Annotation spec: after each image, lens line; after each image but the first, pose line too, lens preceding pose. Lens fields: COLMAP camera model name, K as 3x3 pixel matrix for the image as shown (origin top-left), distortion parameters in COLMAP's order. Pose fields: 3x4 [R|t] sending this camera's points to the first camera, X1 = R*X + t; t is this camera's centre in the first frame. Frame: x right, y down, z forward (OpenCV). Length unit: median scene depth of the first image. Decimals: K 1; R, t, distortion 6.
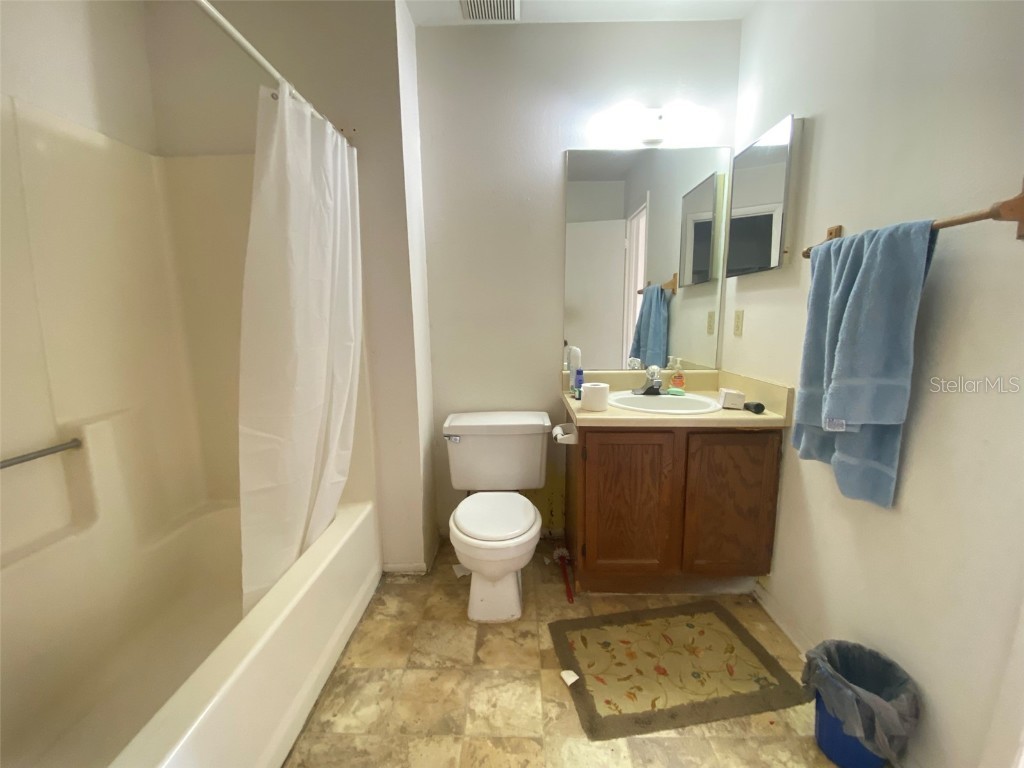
lens RADIAL K [[420.9, 0, 512.0], [0, 420.9, 384.0], [0, 0, 1]] dist [0.024979, -0.021822]
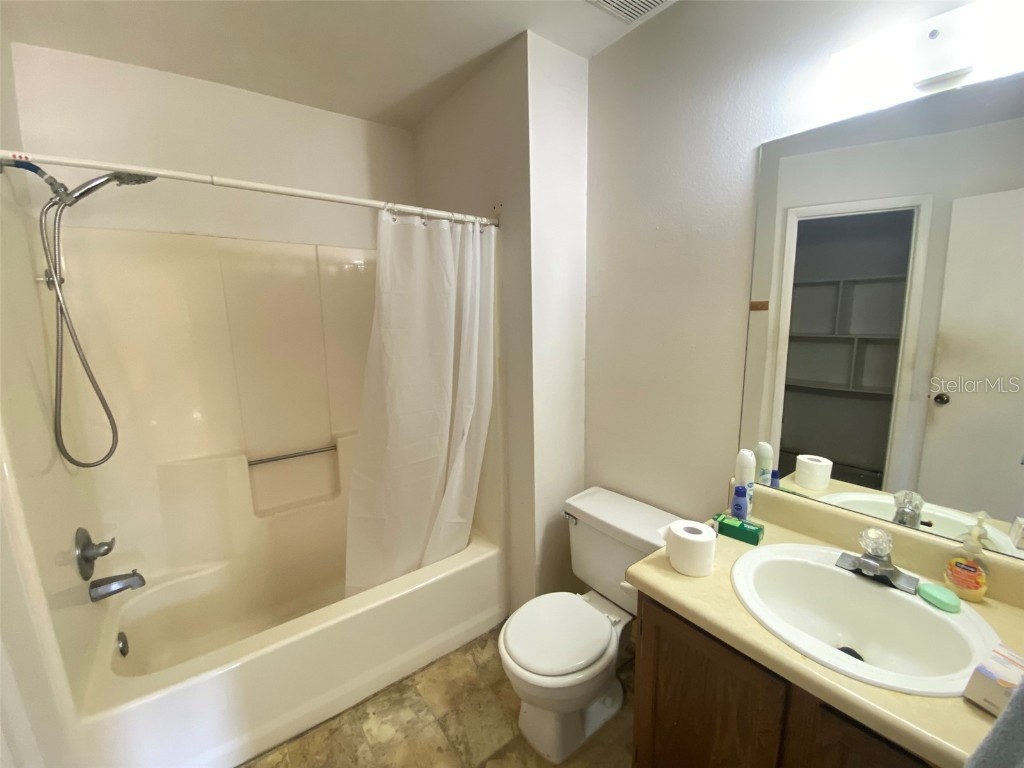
lens RADIAL K [[420.9, 0, 512.0], [0, 420.9, 384.0], [0, 0, 1]] dist [0.024979, -0.021822]
pose [[0.612162, 0.124199, -0.780918, 0.605253], [-0.108469, 0.991441, 0.072653, -0.276821], [0.783258, 0.040230, 0.620394, 0.449608]]
